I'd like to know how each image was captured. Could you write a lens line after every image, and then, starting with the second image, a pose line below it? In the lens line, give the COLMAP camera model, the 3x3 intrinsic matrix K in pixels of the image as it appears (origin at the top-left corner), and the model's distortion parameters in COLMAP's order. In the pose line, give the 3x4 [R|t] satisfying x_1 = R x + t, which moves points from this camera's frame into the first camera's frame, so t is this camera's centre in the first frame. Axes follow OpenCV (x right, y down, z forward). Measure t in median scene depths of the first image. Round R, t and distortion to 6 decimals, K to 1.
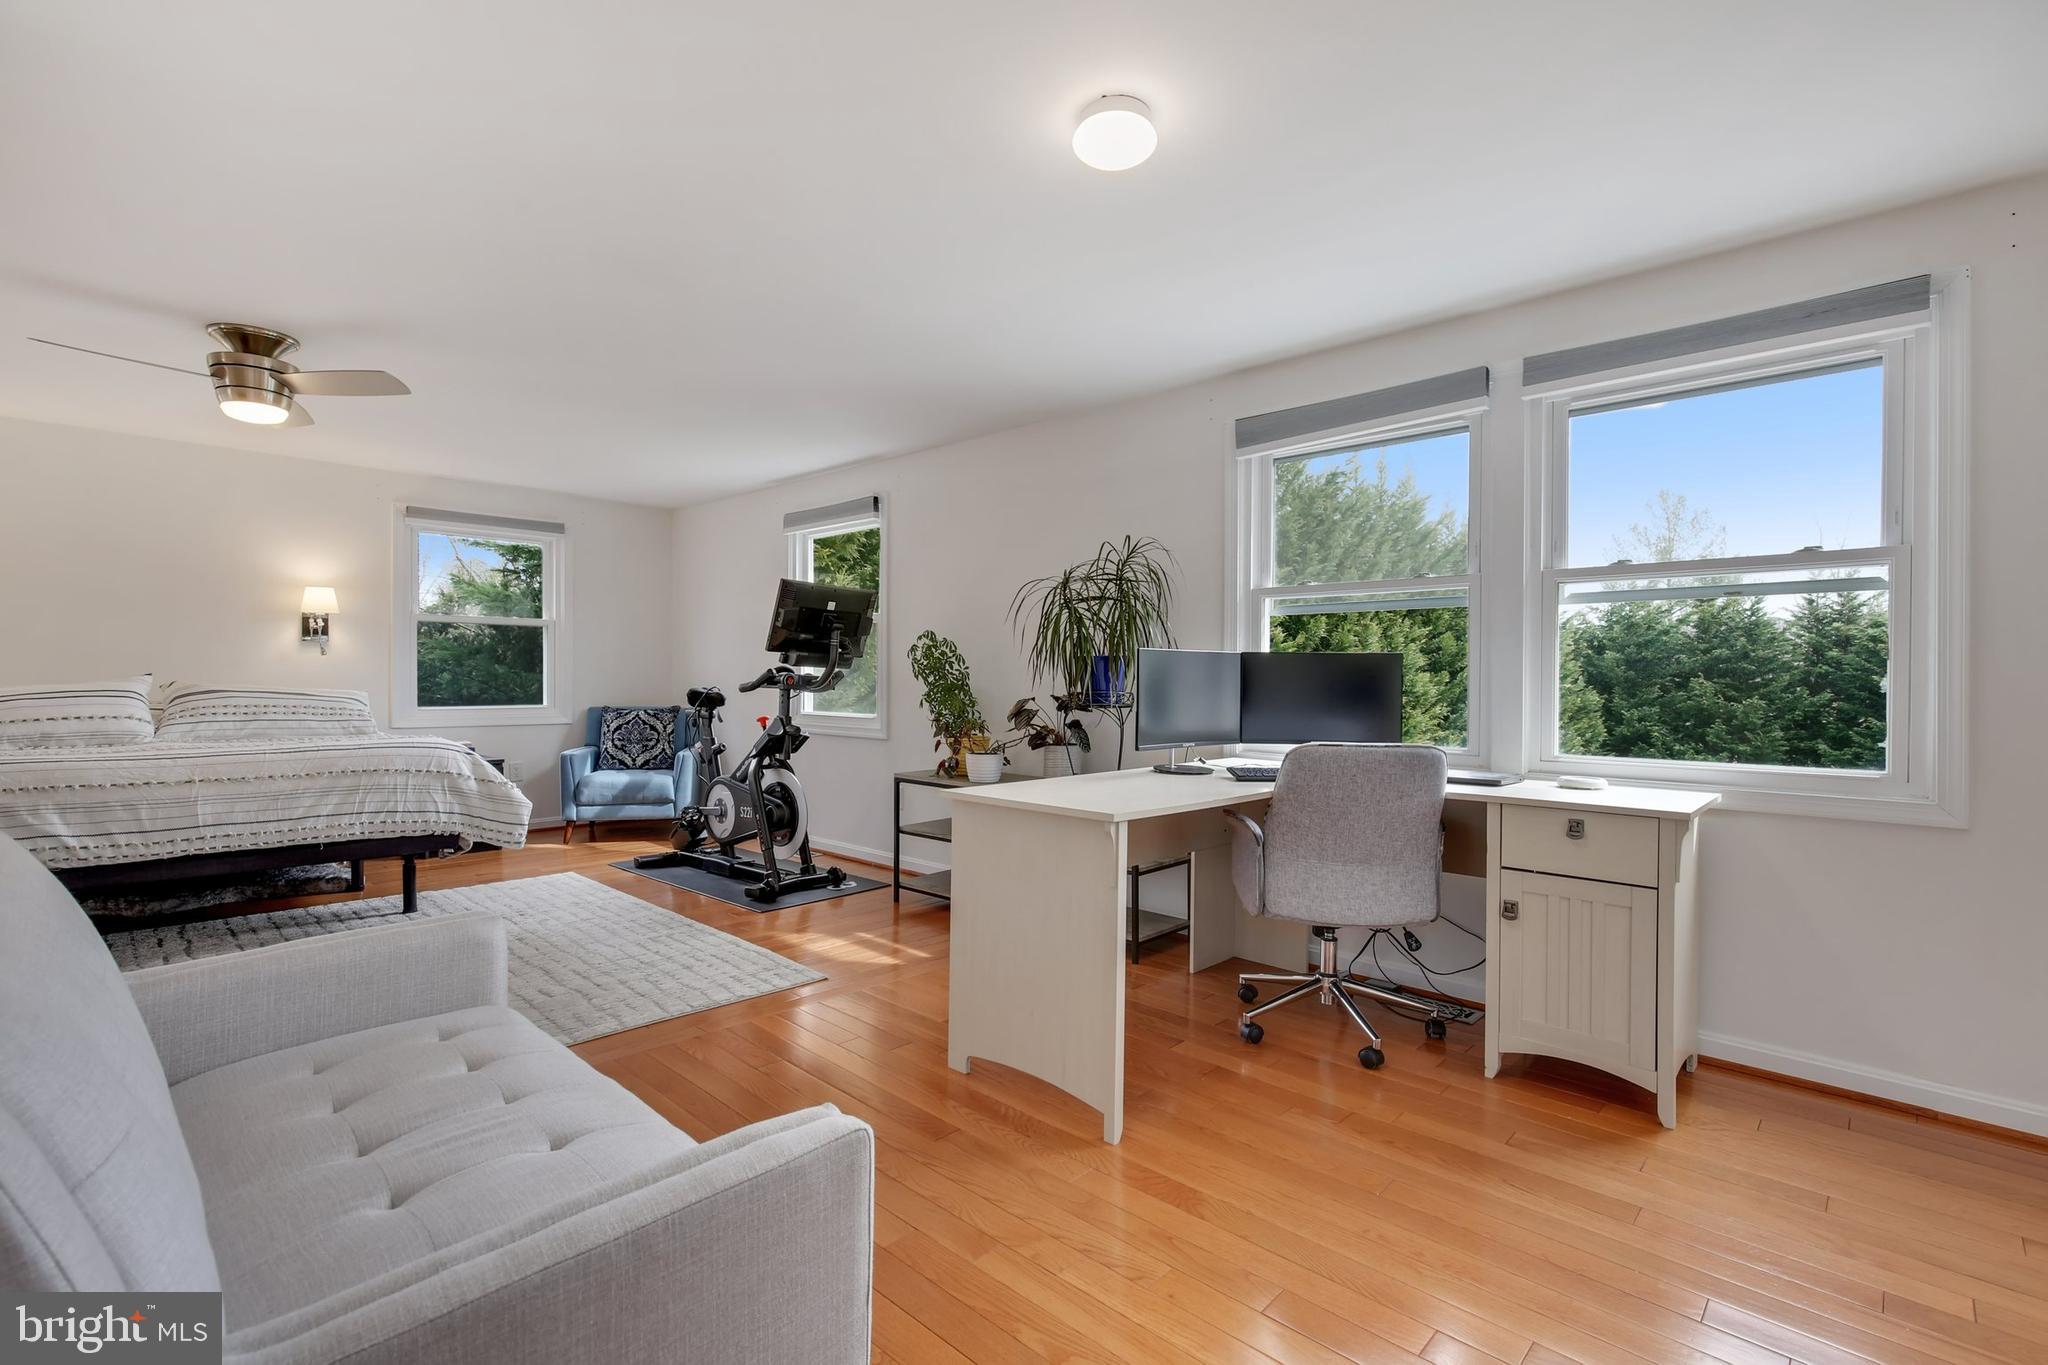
lens RADIAL K [[916.3, 0, 1024.0], [0, 916.3, 682.5], [0, 0, 1]] dist [-0.000710, -0.000118]
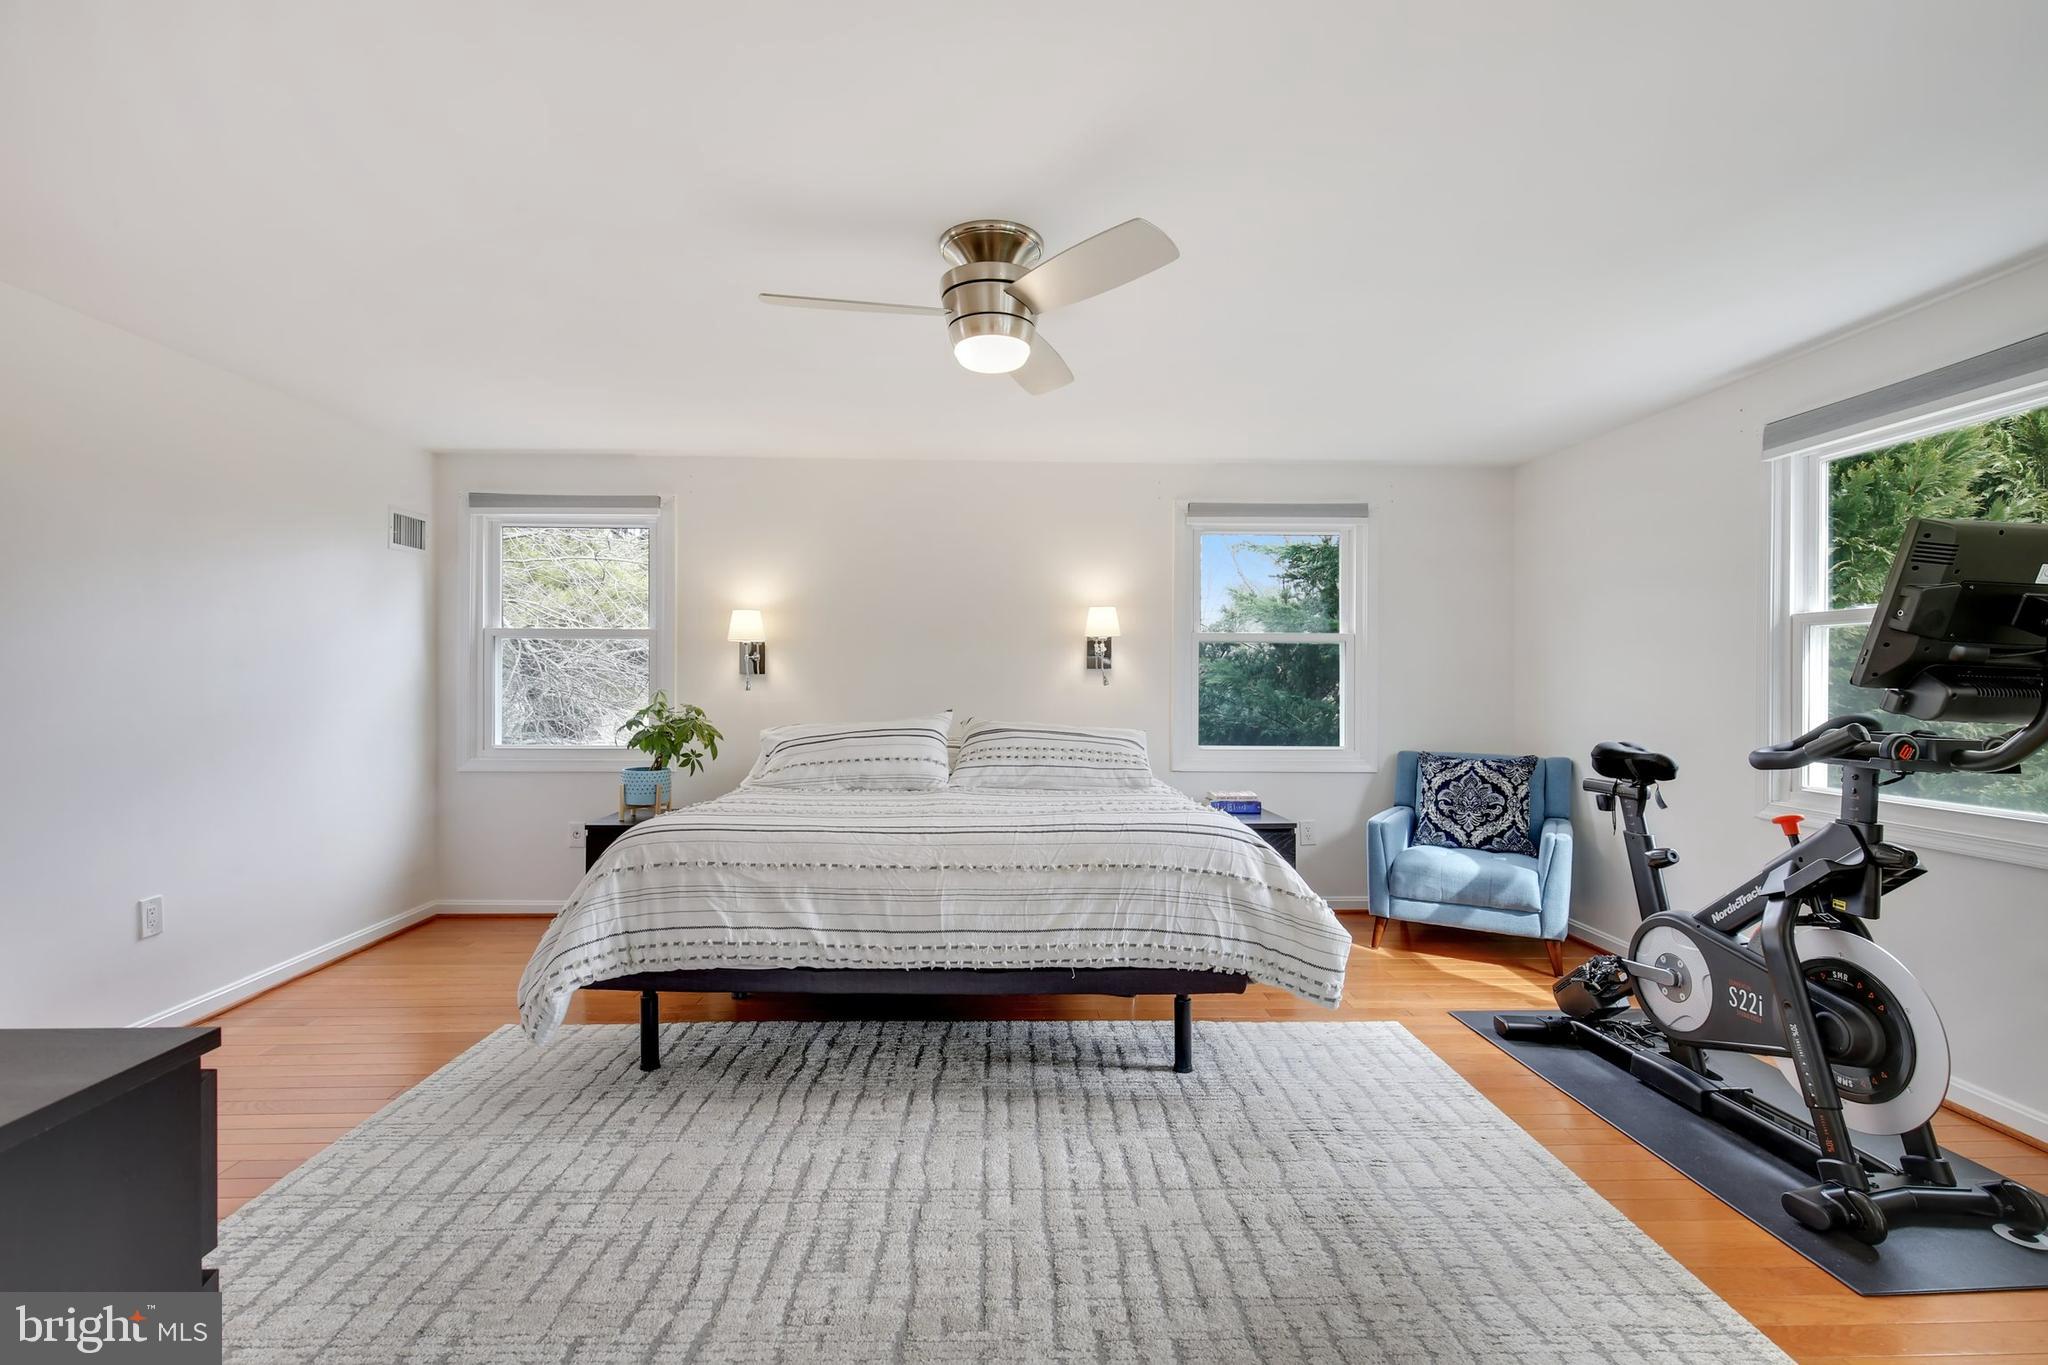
lens RADIAL K [[874.2, 0, 1024.0], [0, 874.2, 682.5], [0, 0, 1]] dist [-0.001857, -0.000628]
pose [[0.702736, 0.000630, -0.711451, -0.244463], [-0.005423, 0.999975, -0.004470, -0.029672], [0.711430, 0.006999, 0.702722, 0.384465]]
